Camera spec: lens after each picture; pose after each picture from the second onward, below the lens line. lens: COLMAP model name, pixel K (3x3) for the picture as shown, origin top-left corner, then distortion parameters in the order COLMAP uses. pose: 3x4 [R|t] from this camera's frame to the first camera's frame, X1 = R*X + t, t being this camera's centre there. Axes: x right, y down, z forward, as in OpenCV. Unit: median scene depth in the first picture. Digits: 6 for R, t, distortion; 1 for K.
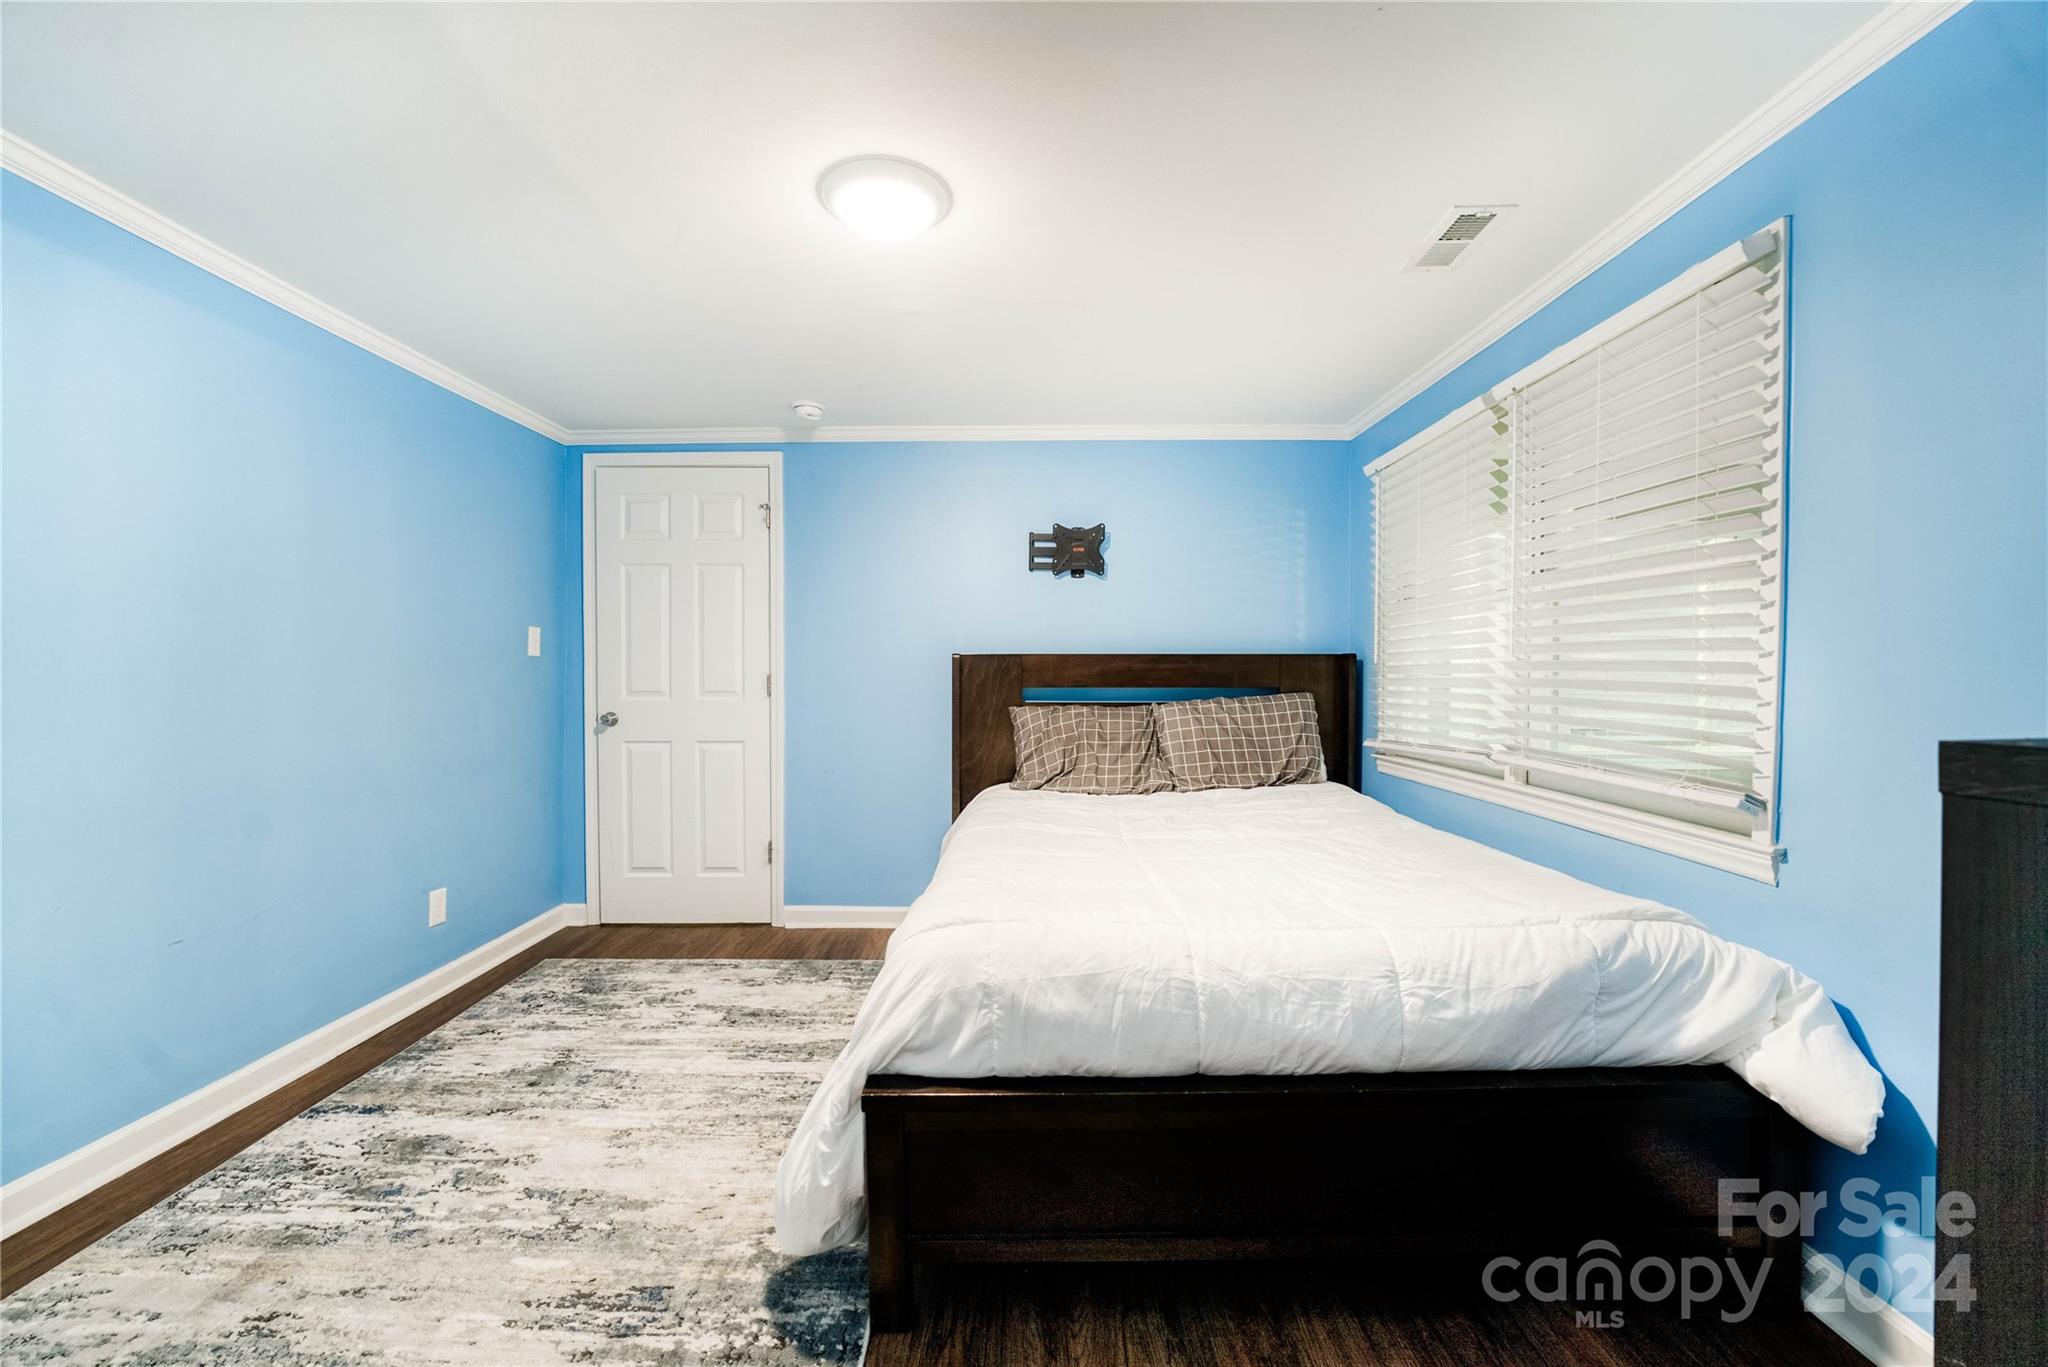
lens RADIAL K [[821.8, 0, 1014.6], [0, 821.8, 682.1], [0, 0, 1]] dist [-0.027234, 0.002372]
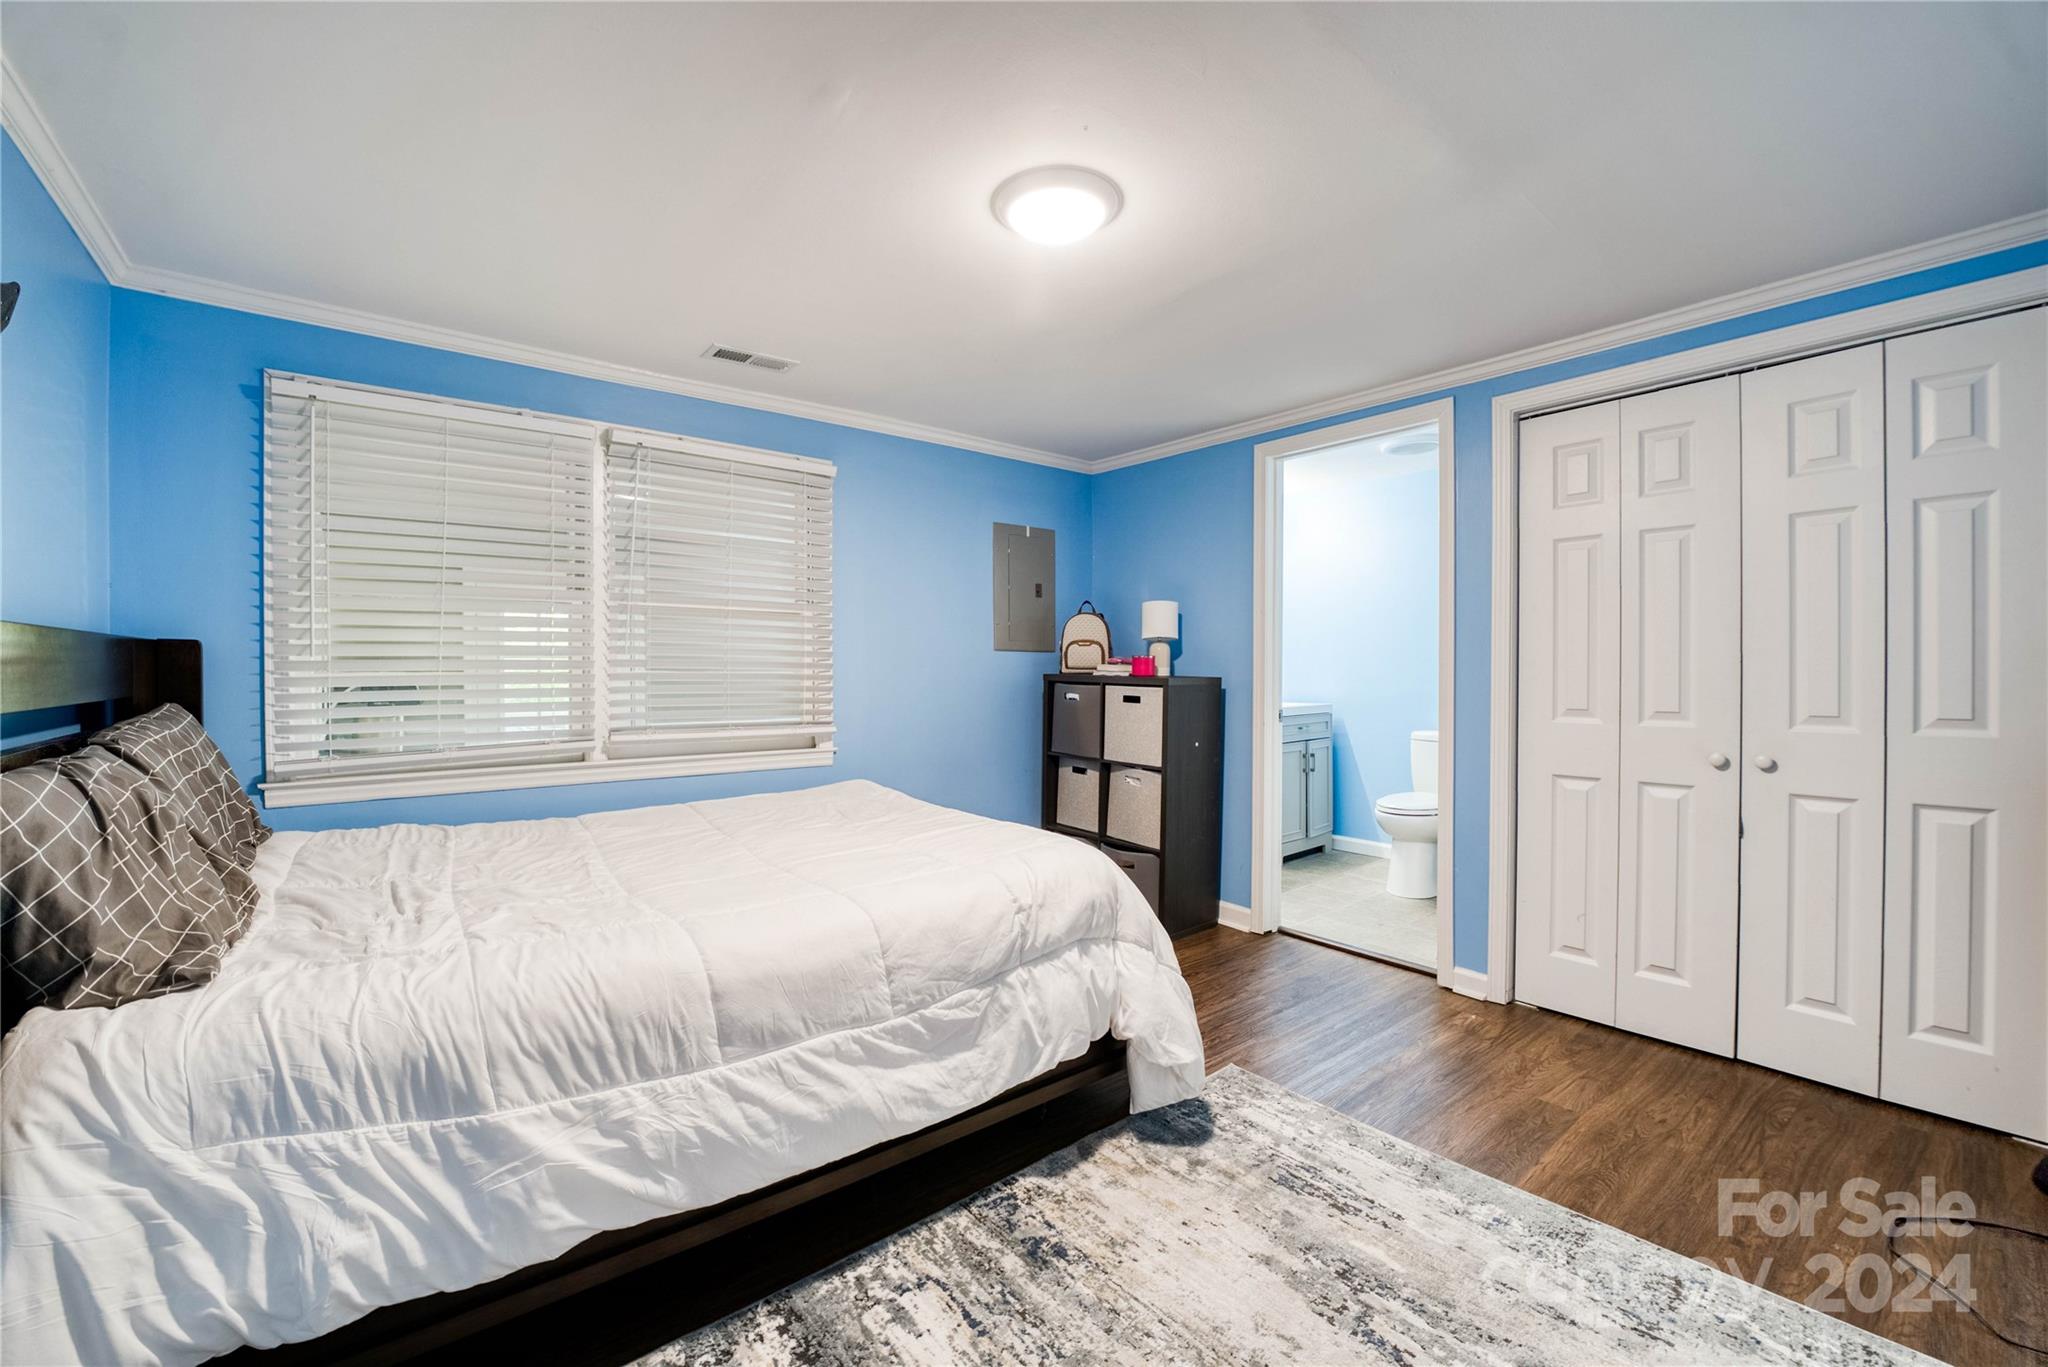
lens RADIAL K [[821.8, 0, 1014.6], [0, 821.8, 682.1], [0, 0, 1]] dist [-0.027234, 0.002372]
pose [[-0.629137, -0.016279, 0.777124, -0.525304], [0.007161, 0.999617, 0.026738, -0.014406], [-0.777261, 0.022387, -0.628779, 0.960694]]
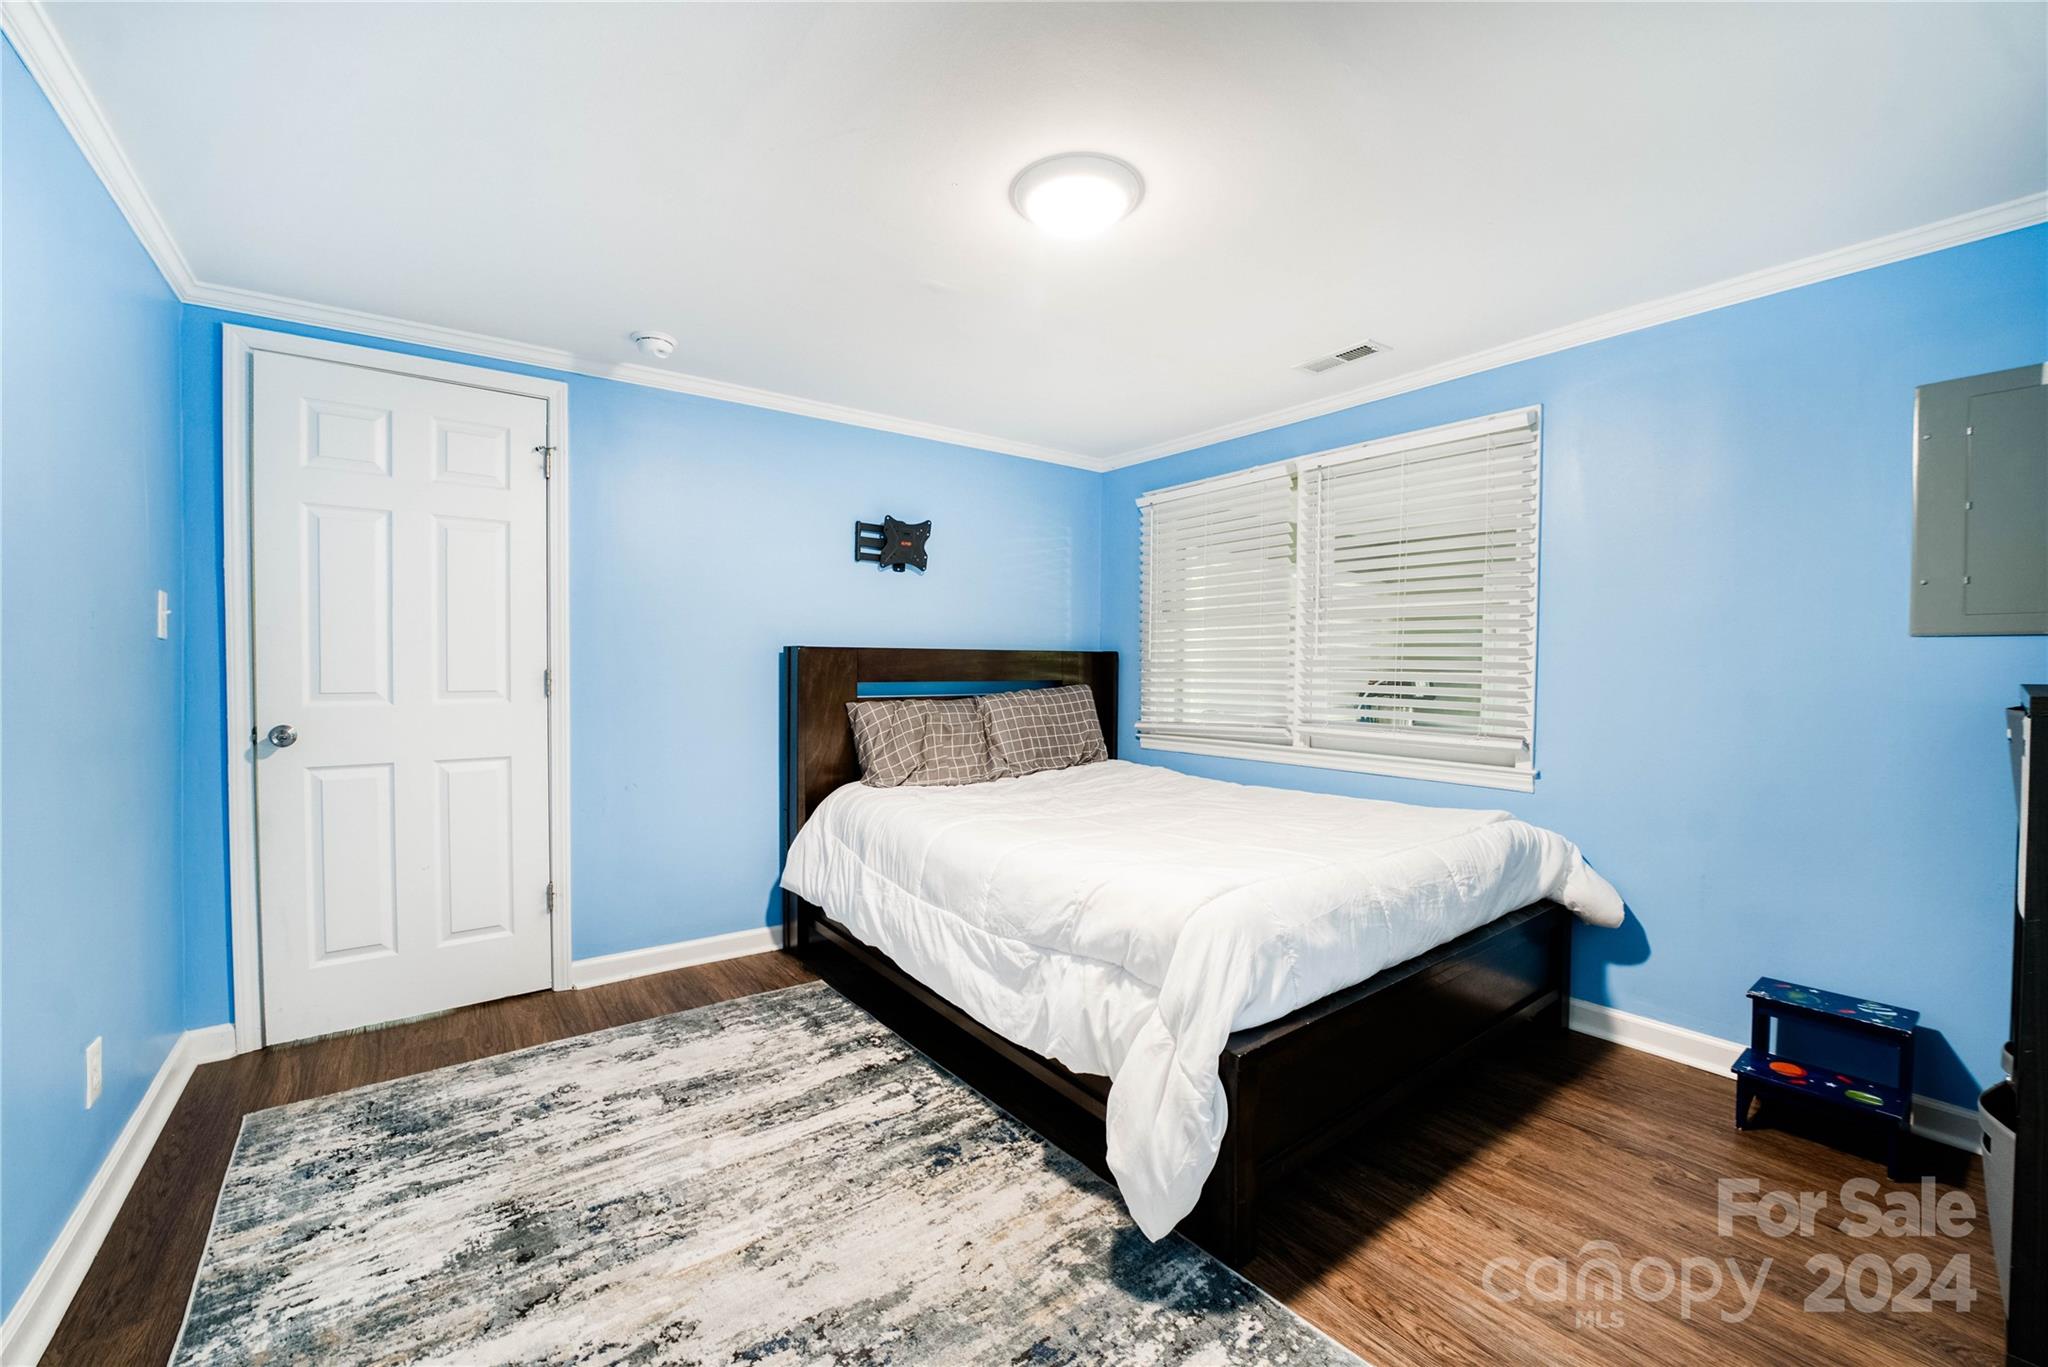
lens RADIAL K [[821.8, 0, 1014.6], [0, 821.8, 682.1], [0, 0, 1]] dist [-0.027234, 0.002372]
pose [[0.795547, -0.008774, 0.605828, -0.471278], [0.003565, 0.999946, 0.009800, -0.002460], [-0.605881, -0.005637, 0.795535, 0.138205]]
